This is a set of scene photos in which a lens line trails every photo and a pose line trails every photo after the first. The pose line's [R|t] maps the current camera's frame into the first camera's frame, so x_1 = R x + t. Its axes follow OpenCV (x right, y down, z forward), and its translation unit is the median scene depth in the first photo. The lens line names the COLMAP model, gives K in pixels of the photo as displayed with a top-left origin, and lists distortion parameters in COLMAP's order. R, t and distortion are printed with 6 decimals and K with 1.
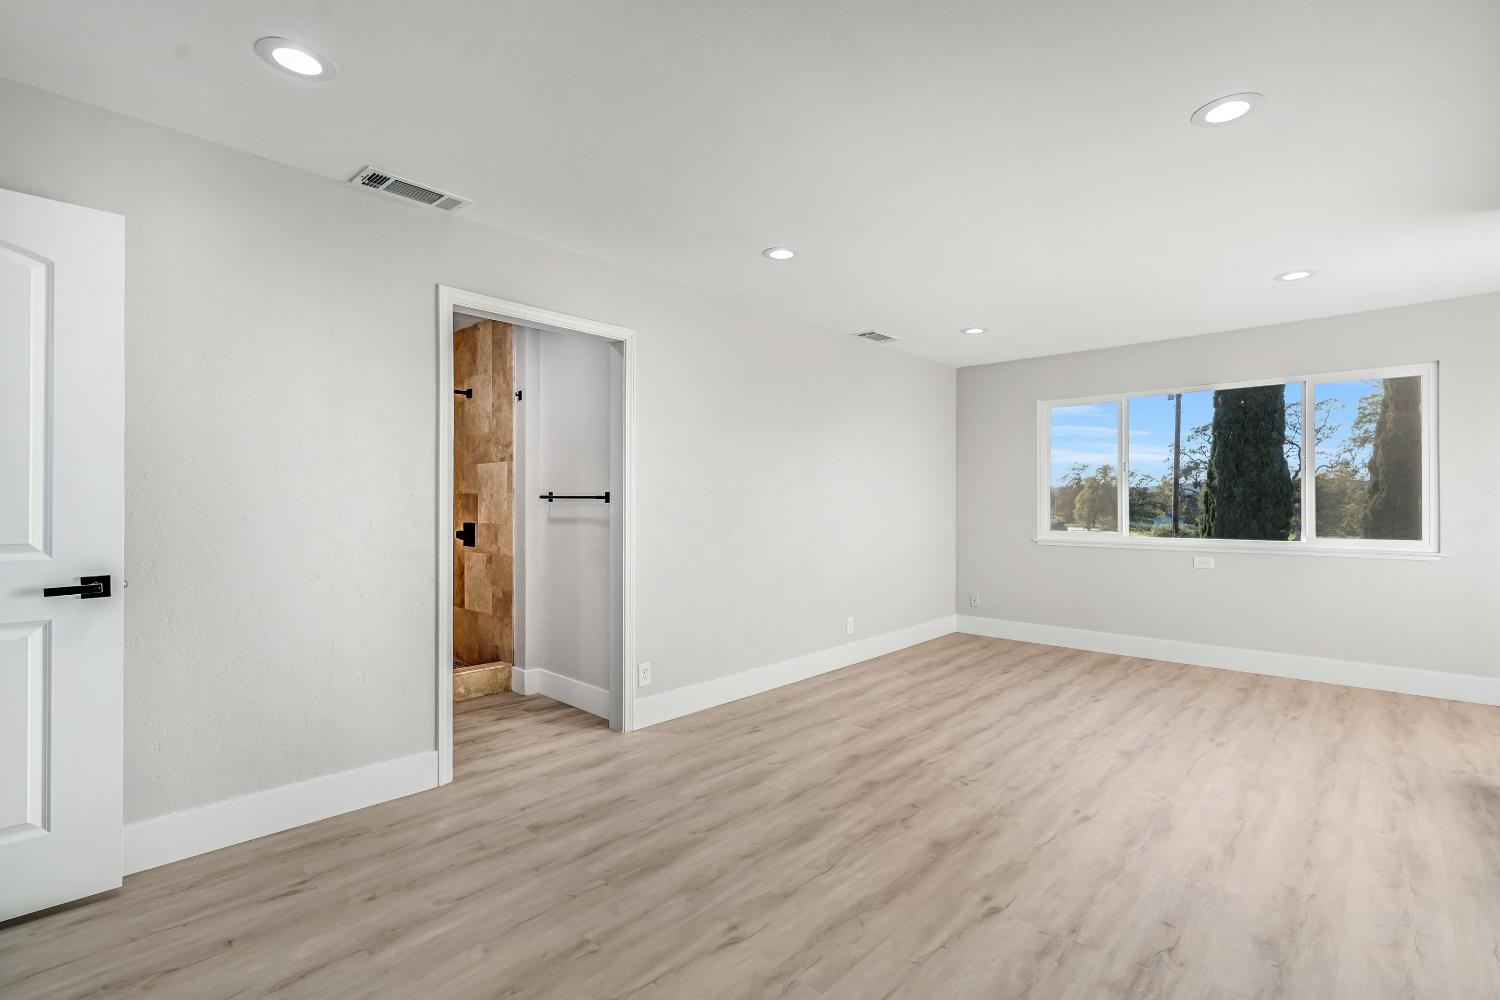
lens RADIAL K [[686.0, 0, 750.1], [0, 686.0, 487.5], [0, 0, 1]] dist [-0.001203, 0.000419]
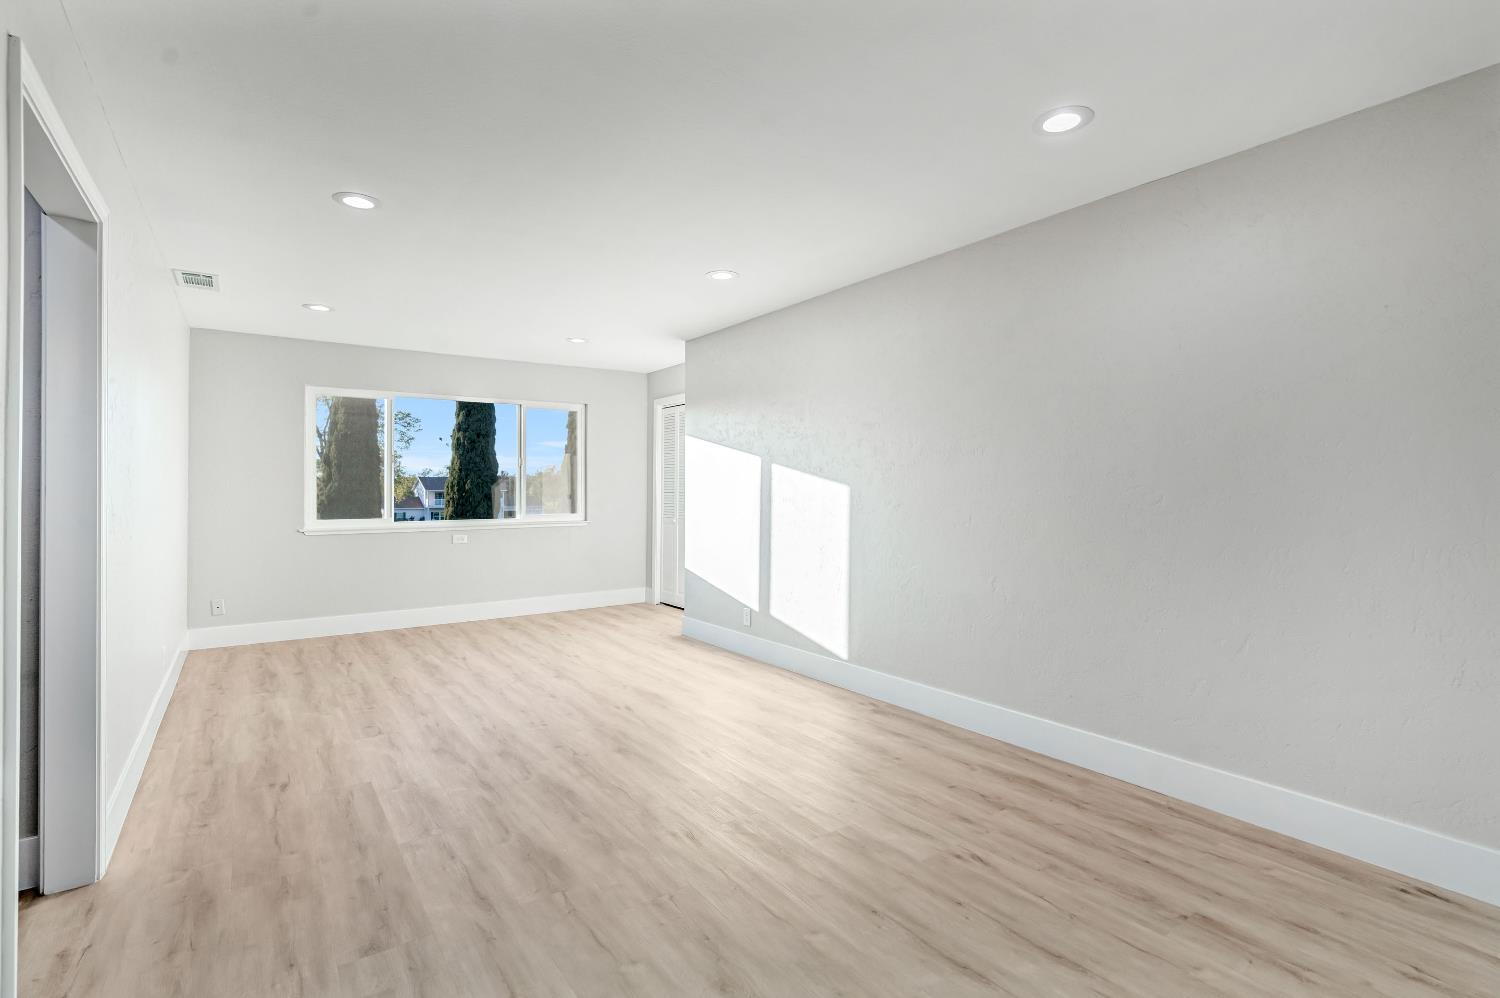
lens RADIAL K [[686.0, 0, 750.1], [0, 686.0, 486.5], [0, 0, 1]] dist [-0.001203, 0.000419]
pose [[0.207441, 0.003272, 0.978242, -0.656727], [-0.018789, 0.999823, 0.000640, 0.004761], [-0.978067, -0.018513, 0.207466, 0.334920]]
